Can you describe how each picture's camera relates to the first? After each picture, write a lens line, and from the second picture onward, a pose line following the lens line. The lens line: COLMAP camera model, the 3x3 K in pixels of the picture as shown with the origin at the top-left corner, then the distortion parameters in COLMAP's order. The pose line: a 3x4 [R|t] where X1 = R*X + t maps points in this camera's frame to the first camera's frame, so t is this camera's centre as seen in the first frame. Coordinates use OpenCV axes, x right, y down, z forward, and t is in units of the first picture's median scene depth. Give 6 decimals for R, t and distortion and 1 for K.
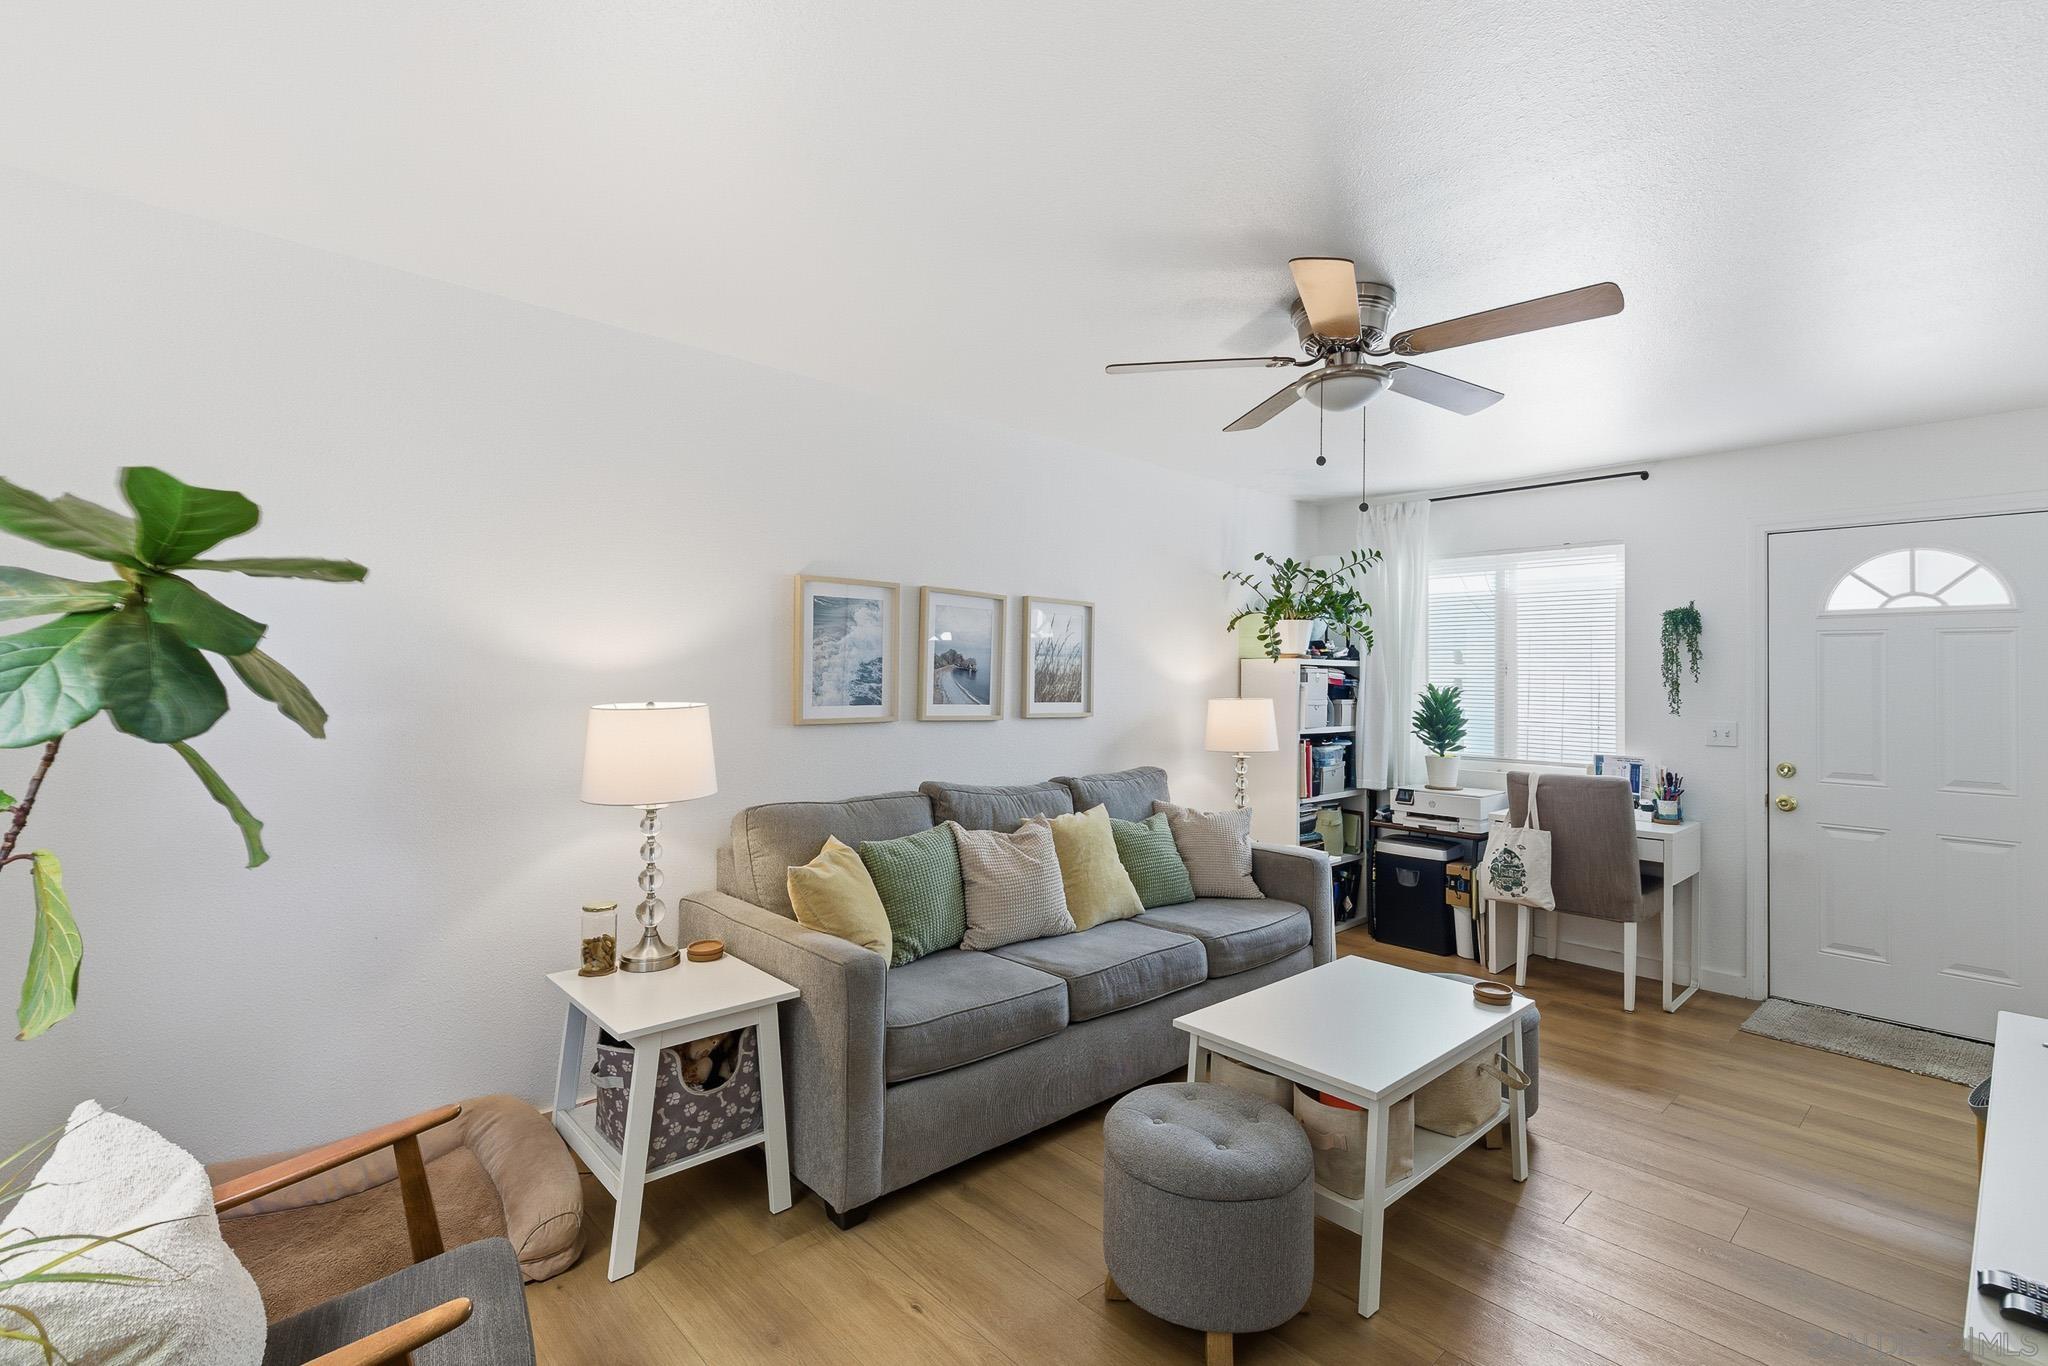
lens RADIAL K [[920.0, 0, 1027.2], [0, 920.0, 663.6], [0, 0, 1]] dist [0.000734, -0.000143]
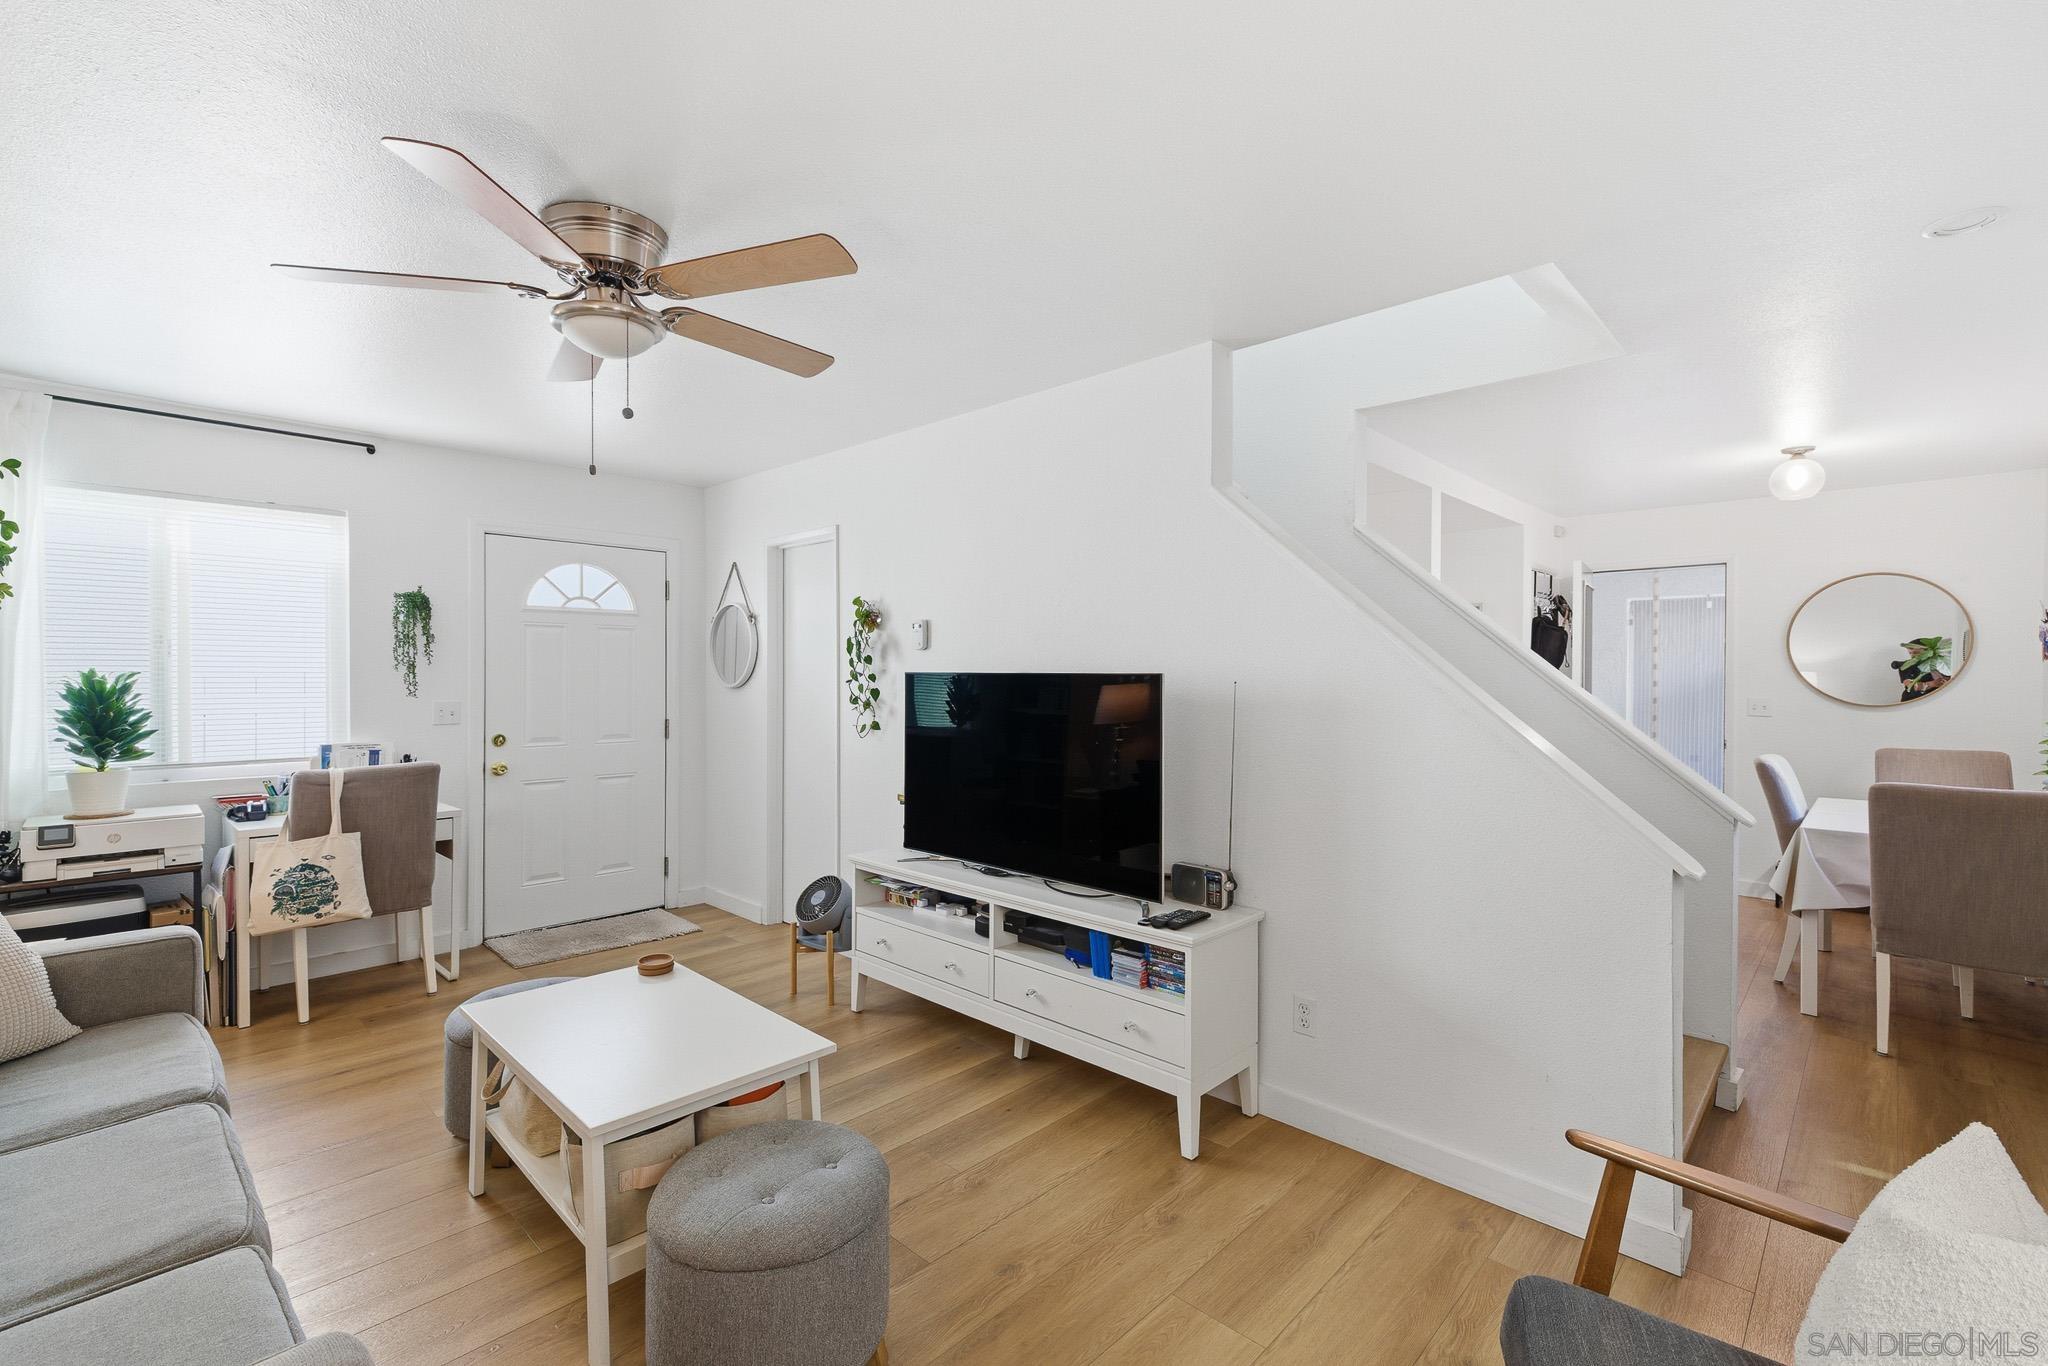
lens RADIAL K [[883.8, 0, 1024.0], [0, 883.8, 683.0], [0, 0, 1]] dist [-0.002038, -0.000344]
pose [[-0.062285, -0.024906, 0.997748, -0.321259], [-0.021611, 0.999488, 0.023601, 0.002902], [-0.997824, -0.020092, -0.062792, 0.404526]]
